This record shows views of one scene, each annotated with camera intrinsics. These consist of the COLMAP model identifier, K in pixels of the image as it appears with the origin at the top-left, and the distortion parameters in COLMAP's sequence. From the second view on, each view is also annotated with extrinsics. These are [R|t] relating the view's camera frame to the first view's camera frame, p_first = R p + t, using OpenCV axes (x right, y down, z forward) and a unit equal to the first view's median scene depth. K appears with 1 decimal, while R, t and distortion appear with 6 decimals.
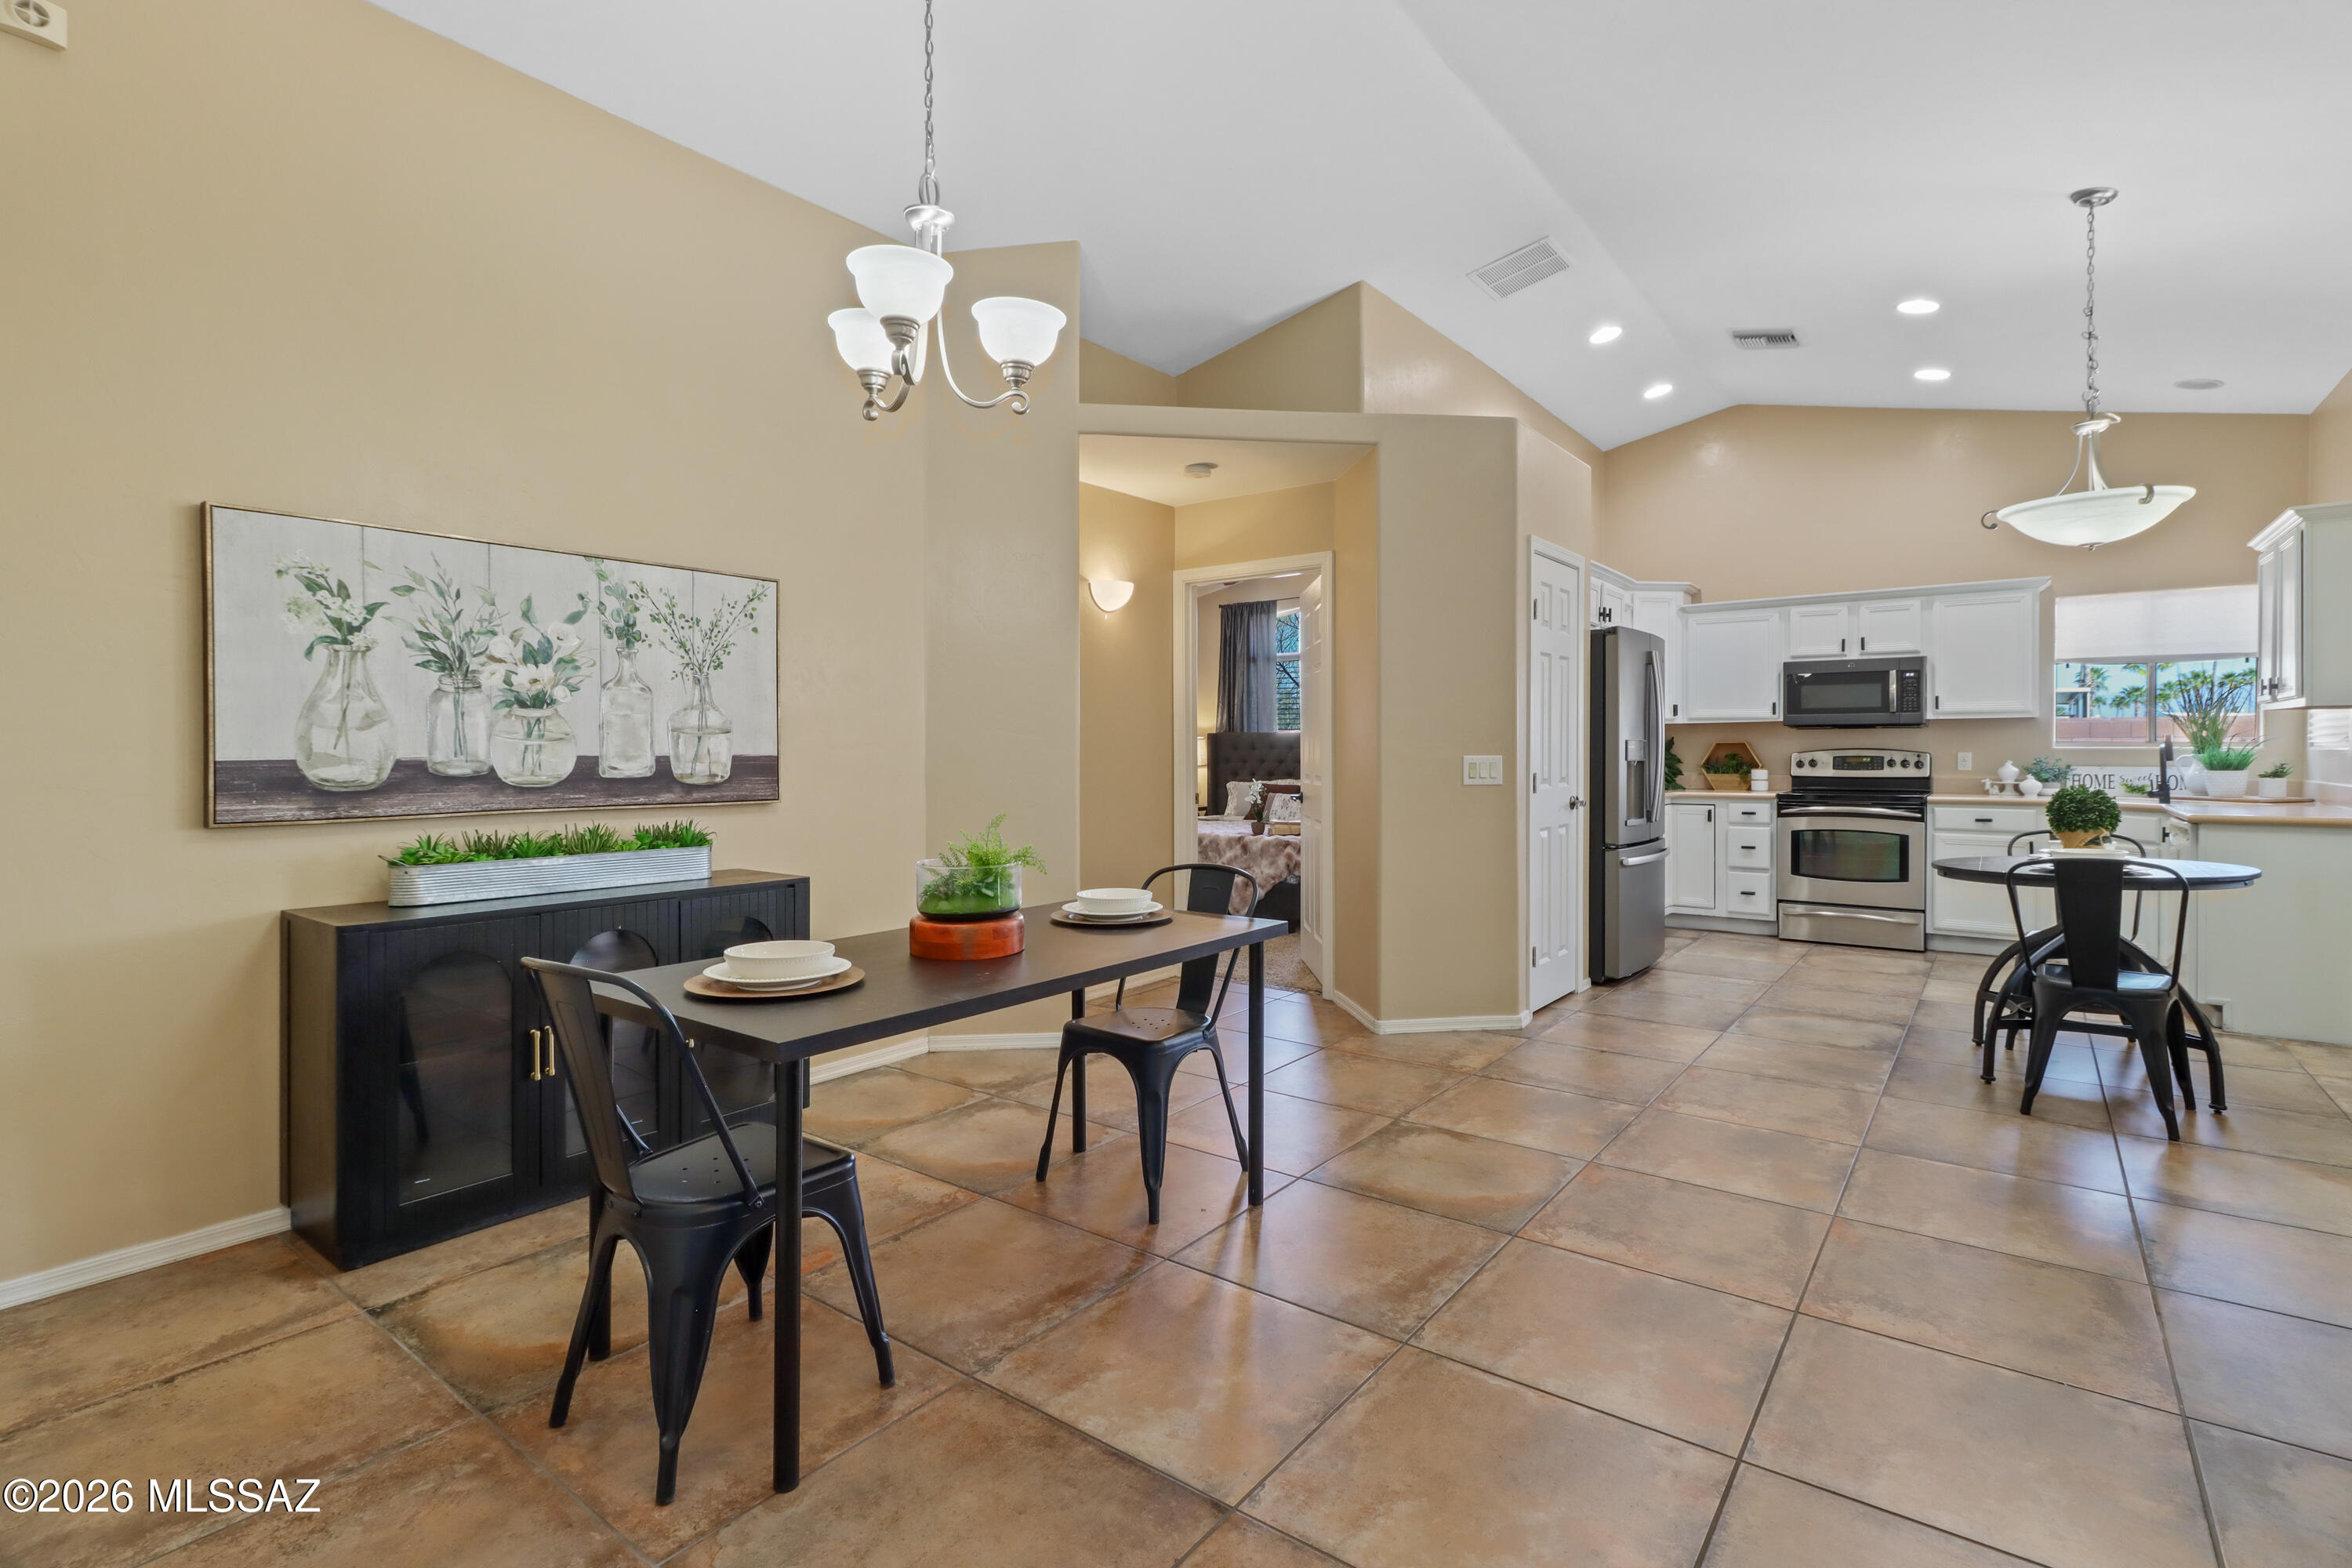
lens RADIAL K [[1110.3, 0, 1177.6], [0, 1110.3, 748.0], [0, 0, 1]] dist [0.000778, 0.000708]
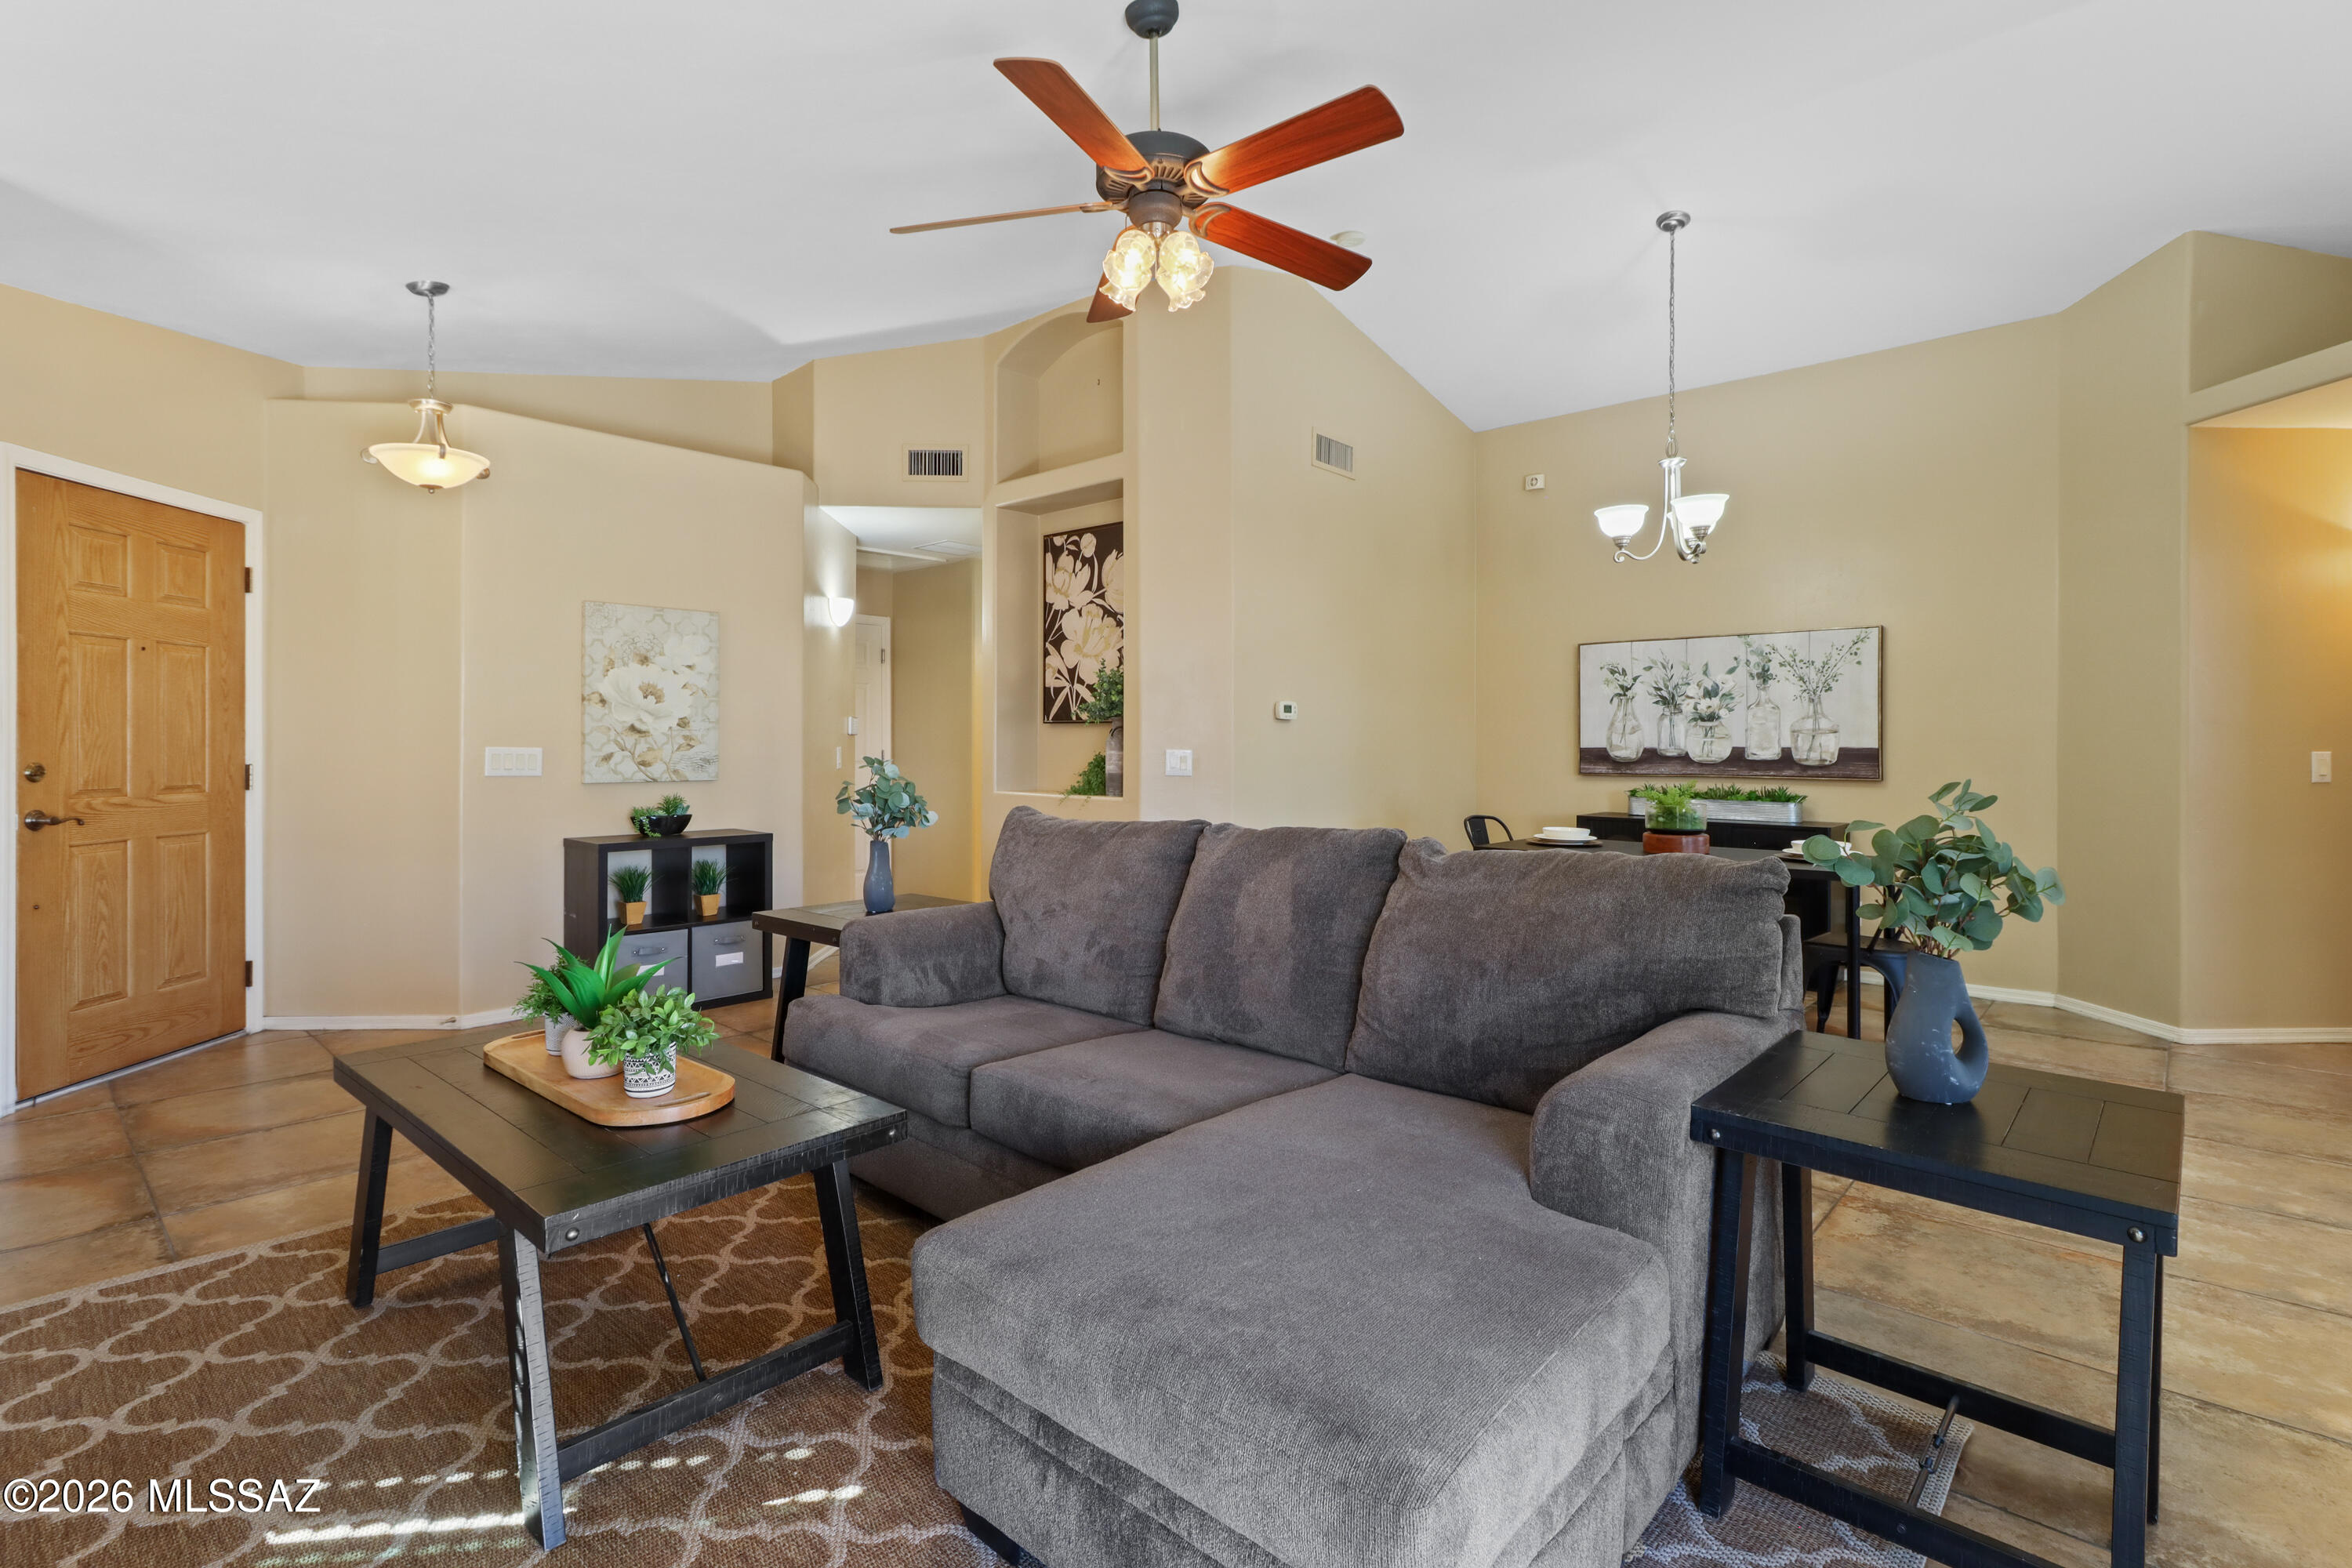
lens RADIAL K [[1101.0, 0, 1170.2], [0, 1101.0, 740.5], [0, 0, 1]] dist [0.003377, 0.000328]
pose [[-0.100574, -0.000222, -0.994930, 1.016948], [0.000593, 1.000000, -0.000283, -0.002504], [0.994929, -0.000618, -0.100574, 0.204142]]
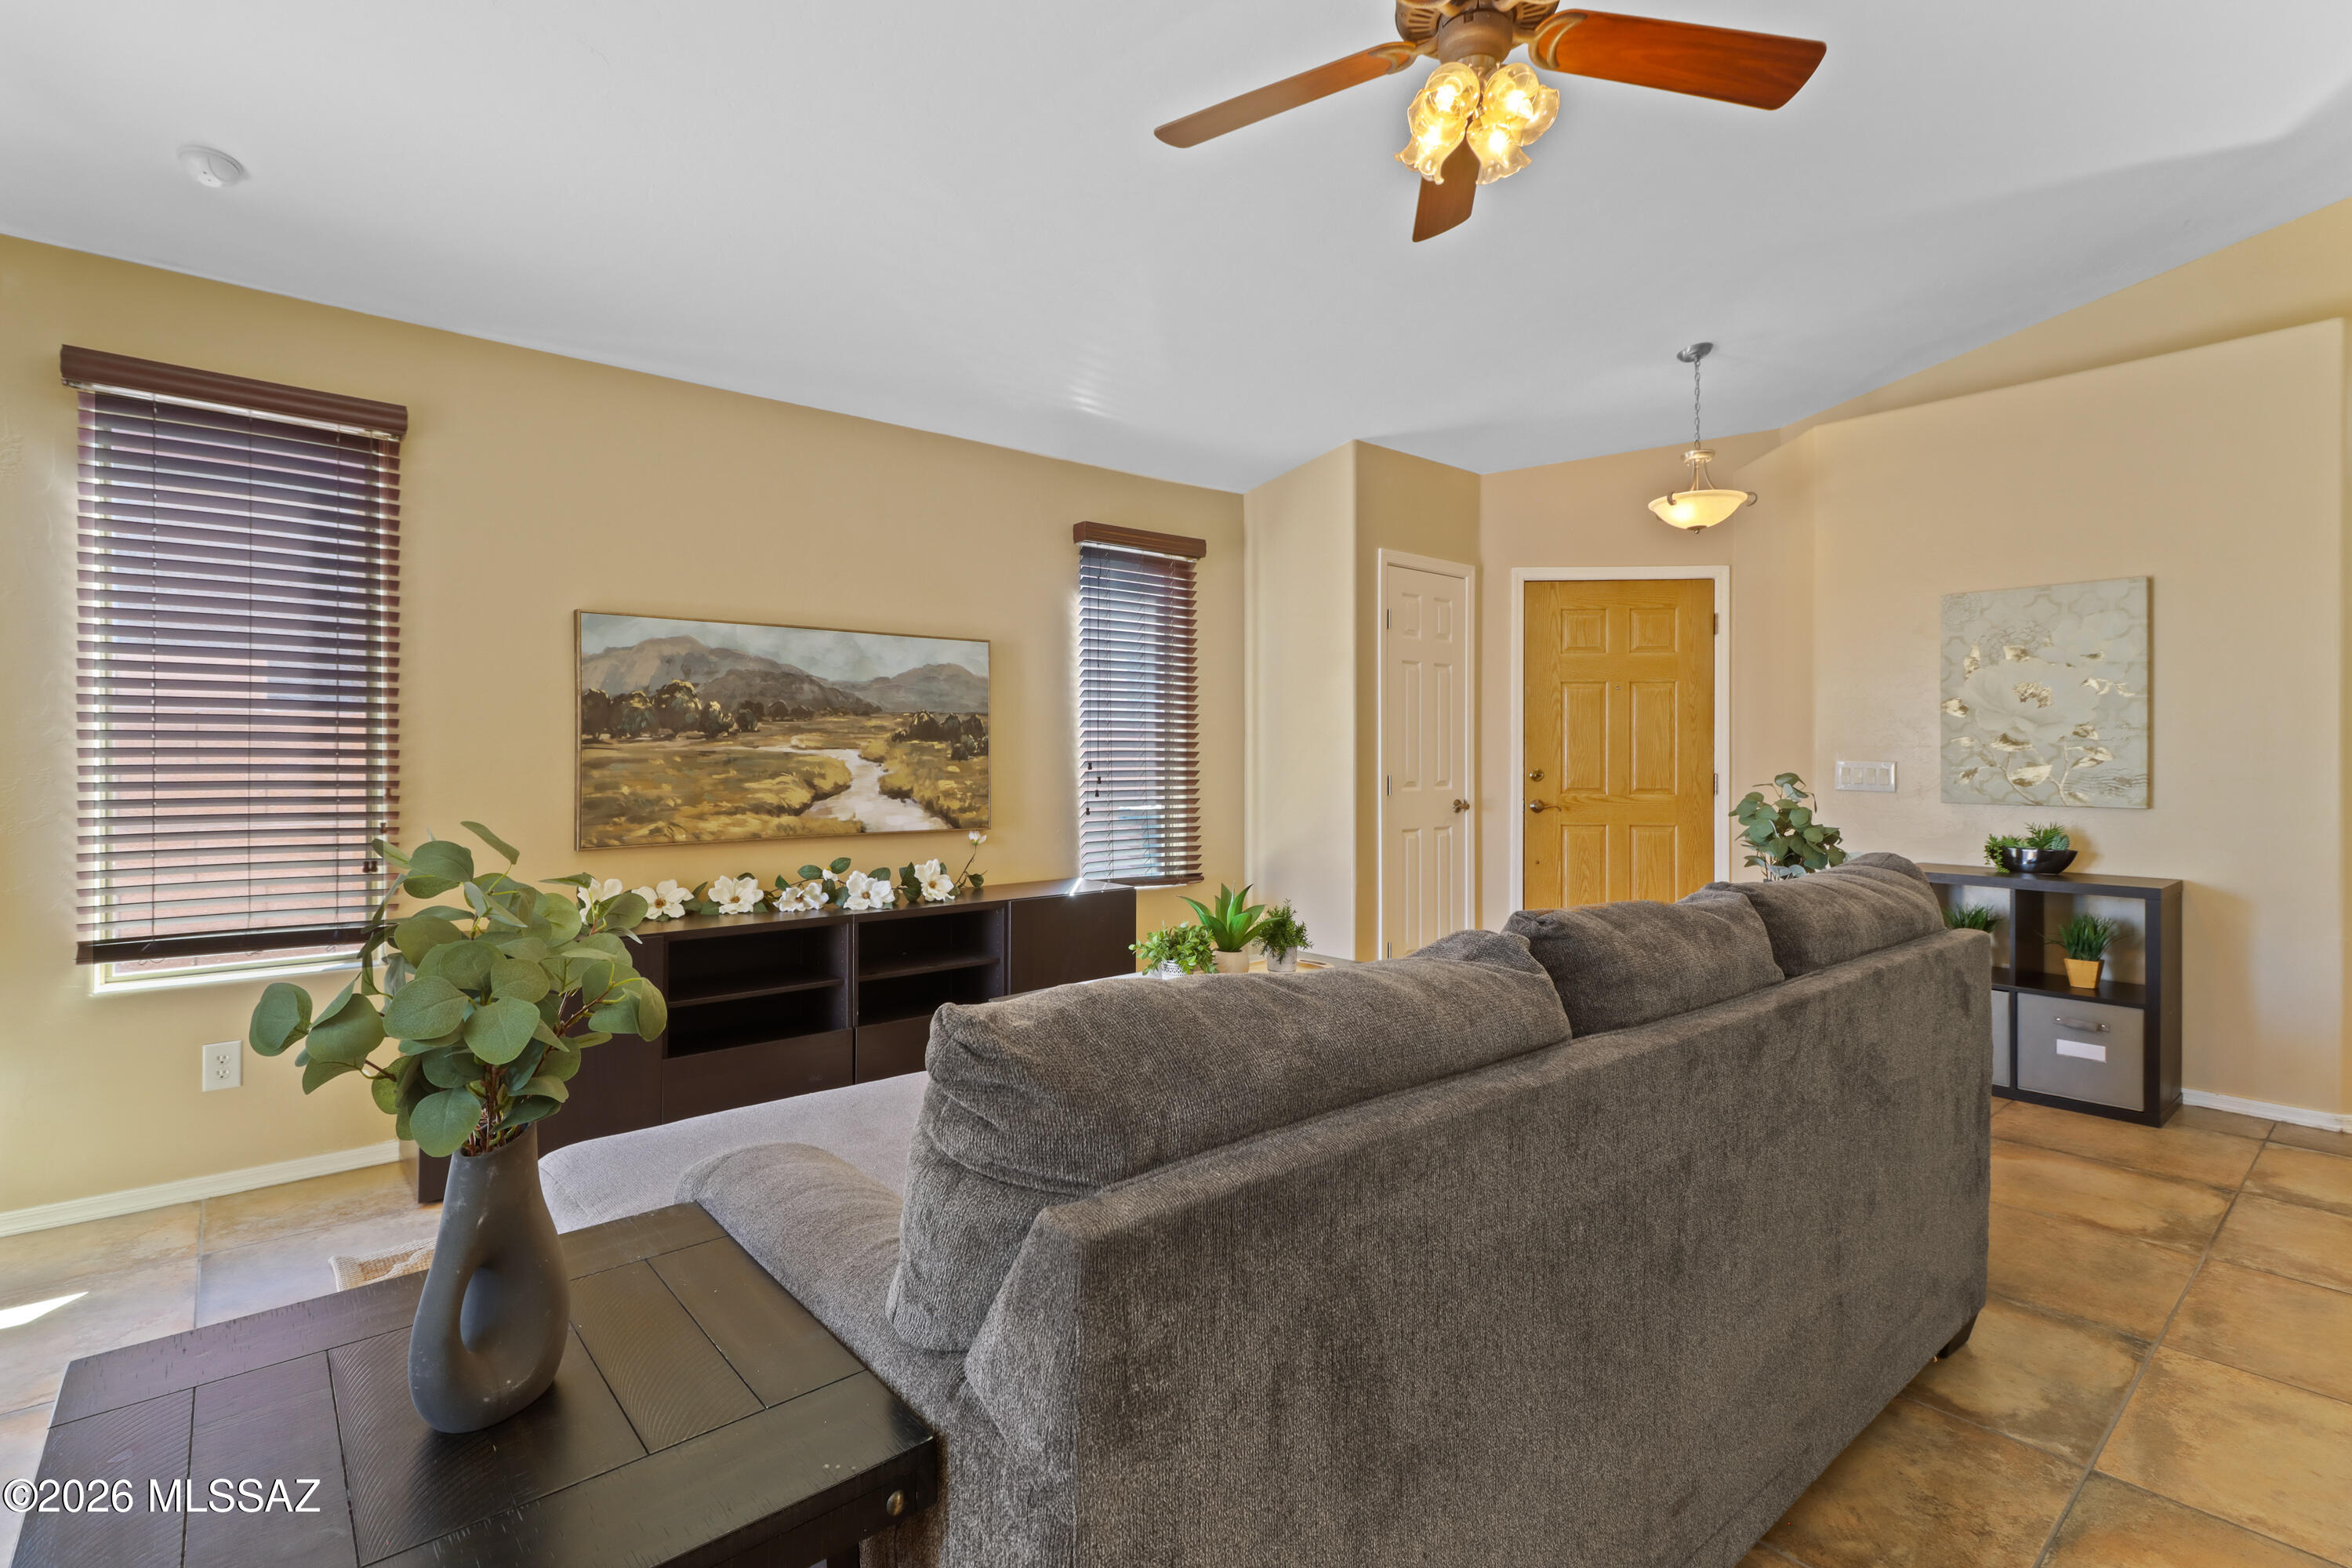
lens RADIAL K [[1102.2, 0, 1158.1], [0, 1102.2, 751.3], [0, 0, 1]] dist [-0.001408, -0.000249]
pose [[-0.974780, -0.000173, 0.223170, 0.416596], [-0.001291, 0.999987, -0.004861, 0.000231], [-0.223166, -0.005027, -0.974767, 0.619772]]
